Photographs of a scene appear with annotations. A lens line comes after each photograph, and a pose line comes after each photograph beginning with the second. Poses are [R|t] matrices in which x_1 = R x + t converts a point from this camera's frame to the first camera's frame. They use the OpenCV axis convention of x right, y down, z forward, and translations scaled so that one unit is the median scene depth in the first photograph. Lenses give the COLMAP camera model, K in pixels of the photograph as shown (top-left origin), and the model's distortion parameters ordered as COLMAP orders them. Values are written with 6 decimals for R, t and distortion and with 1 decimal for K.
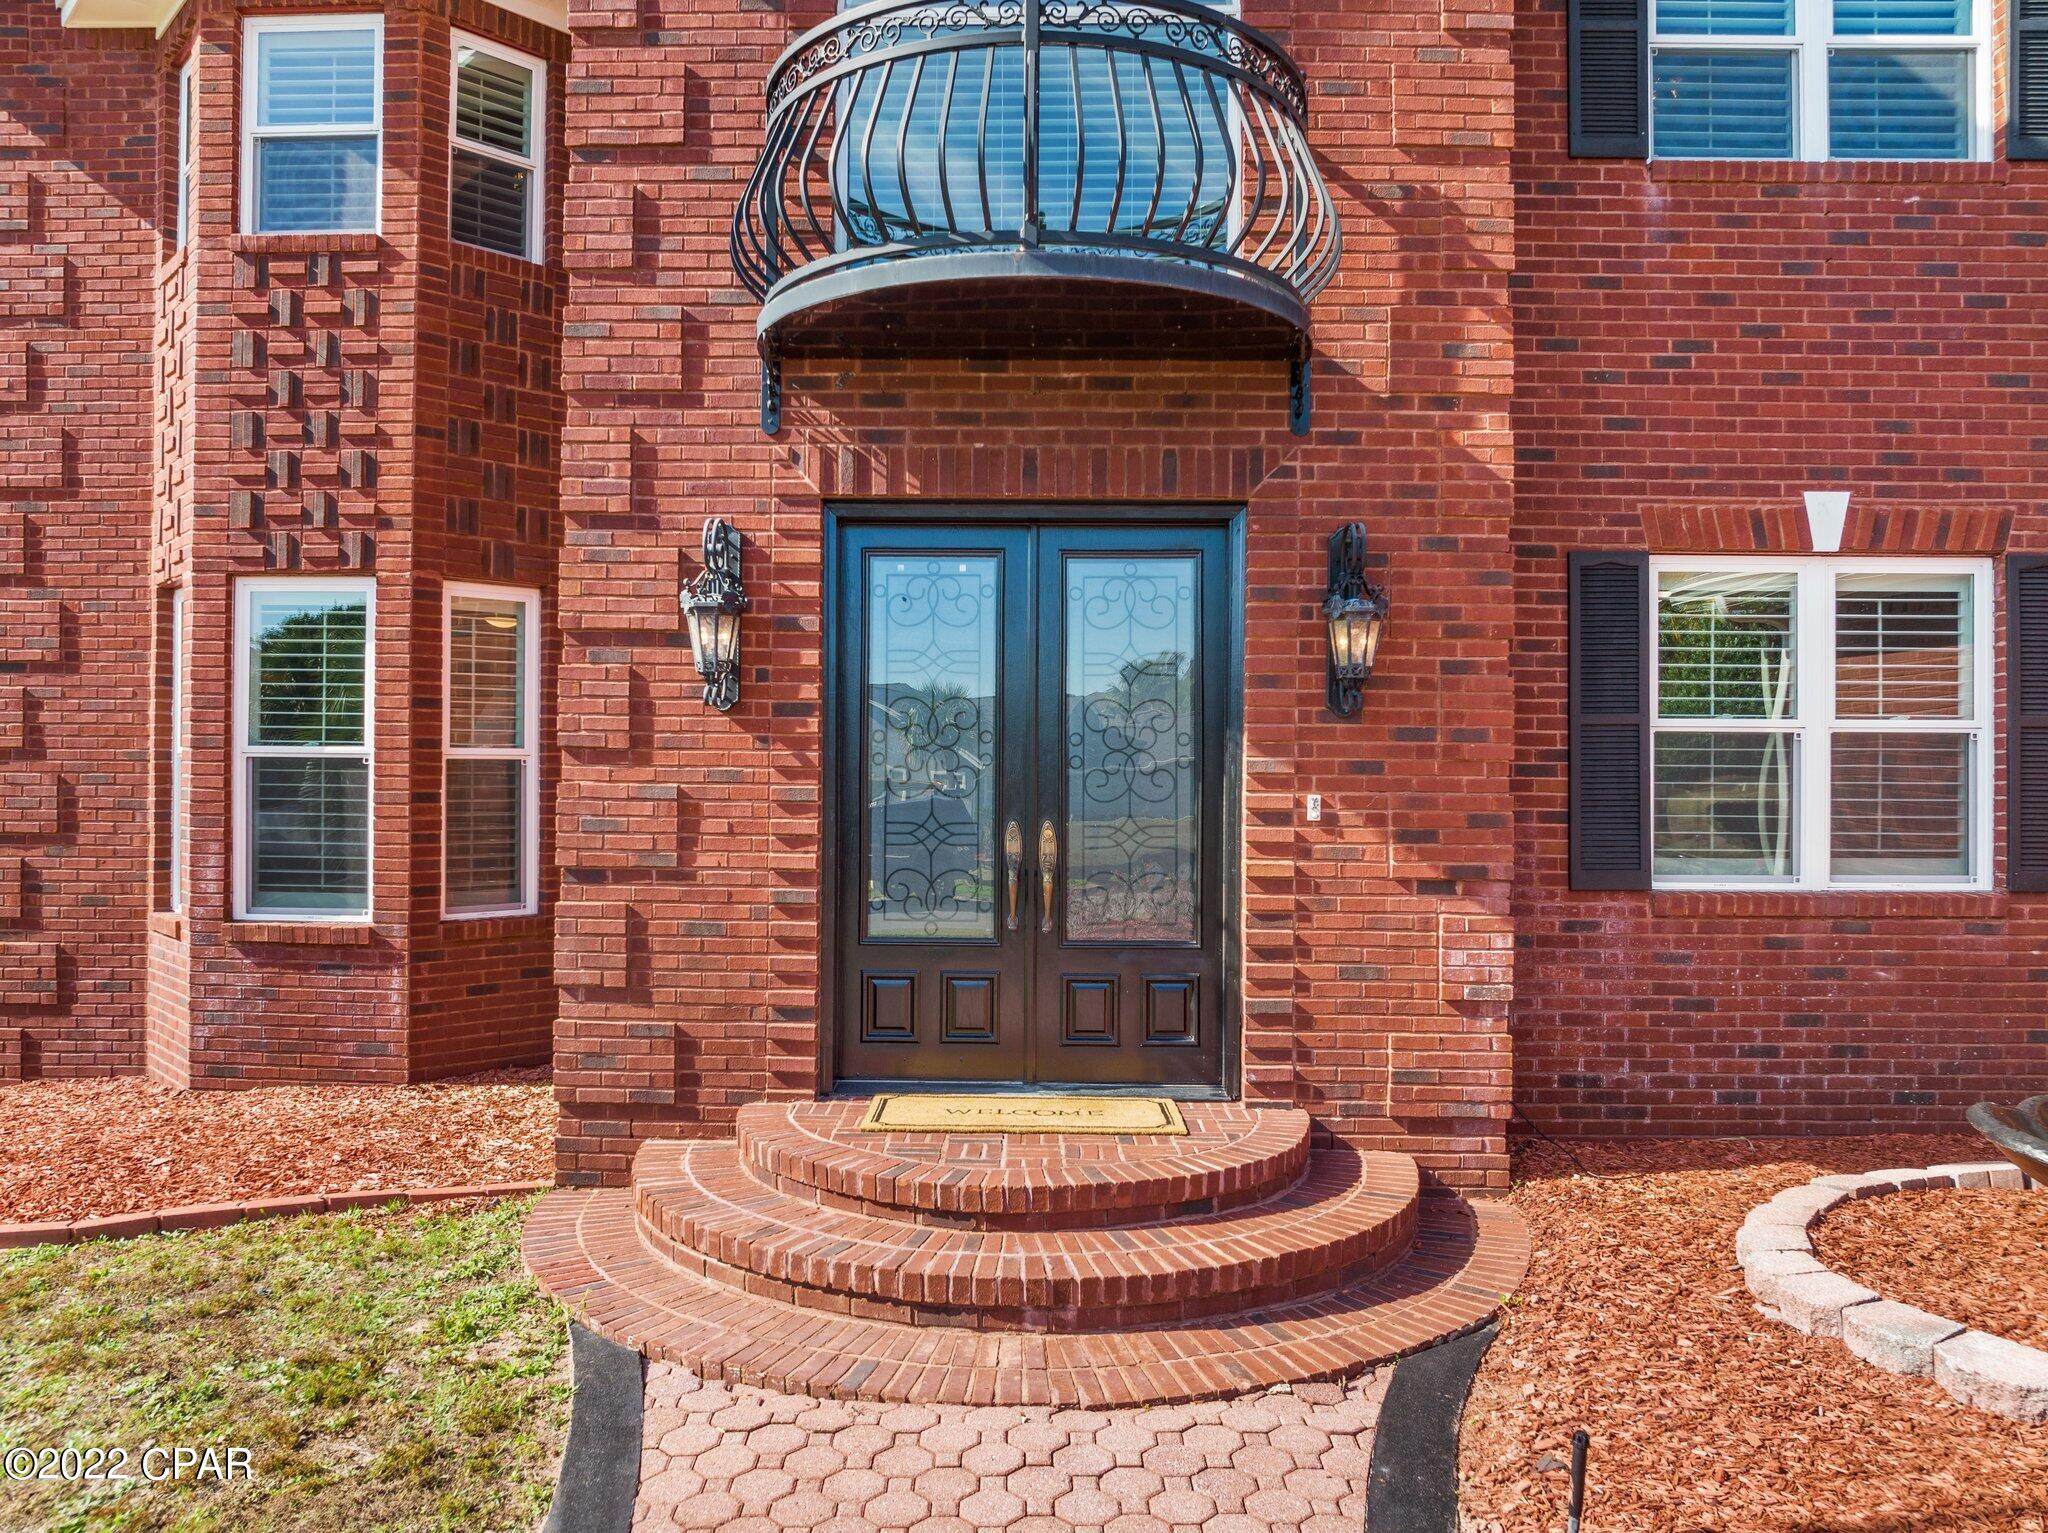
lens RADIAL K [[1451.3, 0, 1025.2], [0, 1451.3, 771.6], [0, 0, 1]] dist [-0.003619, -0.001760]
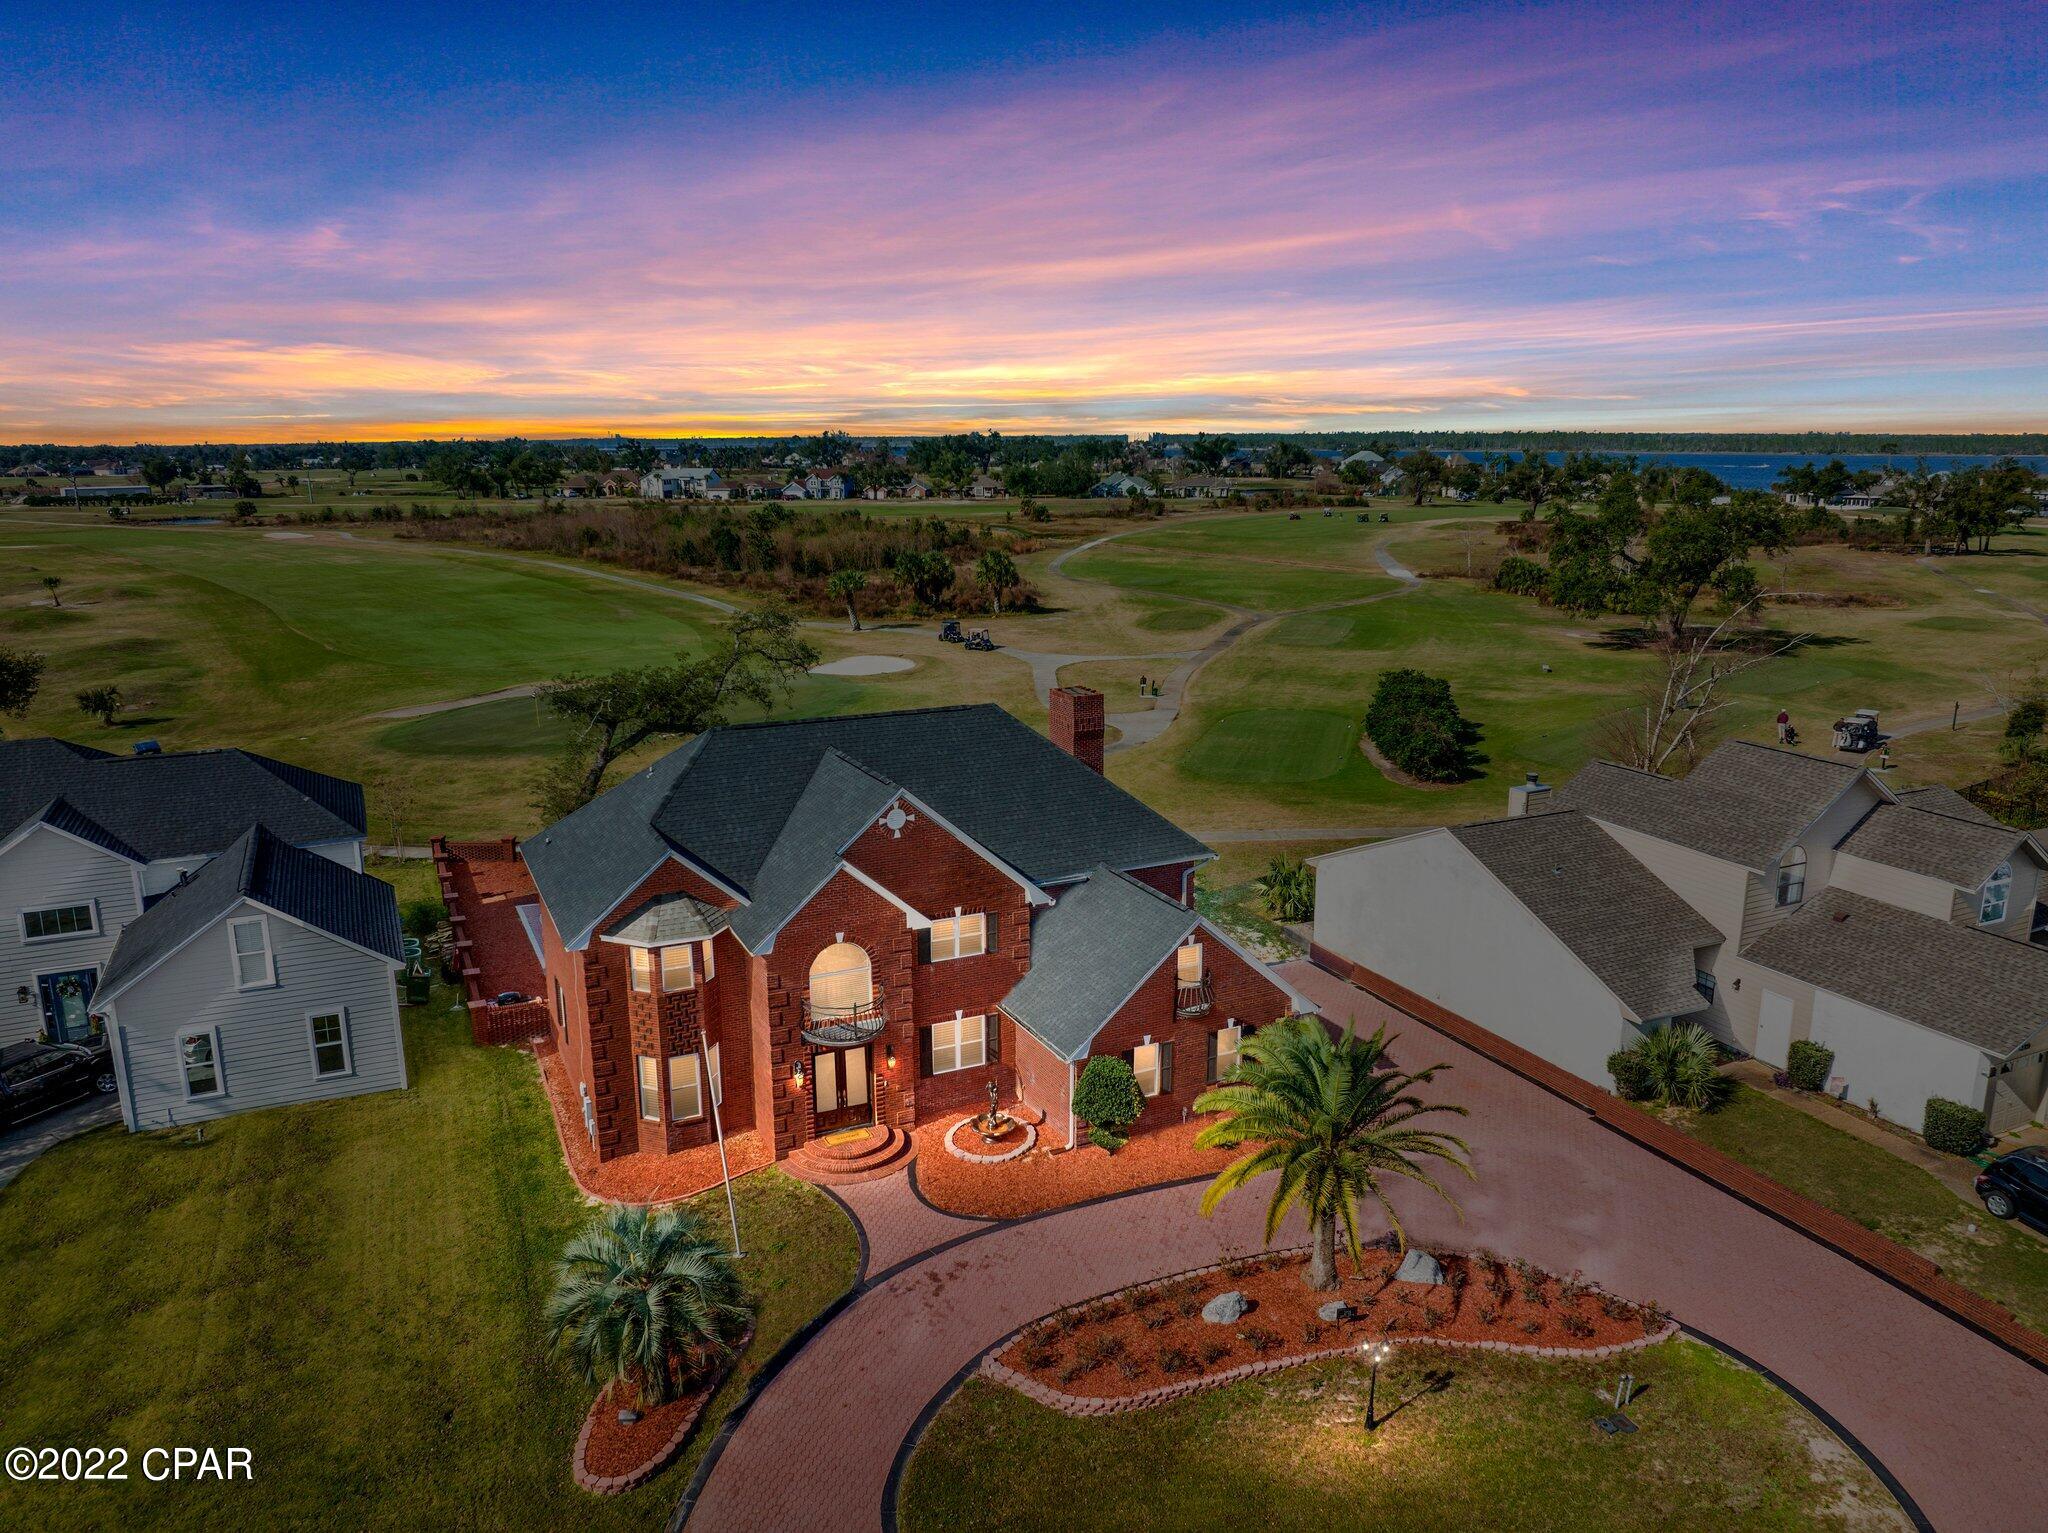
lens RADIAL K [[1432.7, 0, 1023.2], [0, 1432.7, 769.2], [0, 0, 1]] dist [-0.003232, -0.000634]
pose [[0.890513, -0.111217, 0.441154, -1.924552], [-0.000282, 0.969526, 0.244990, -2.899624], [-0.454958, -0.218291, 0.863344, -4.504284]]
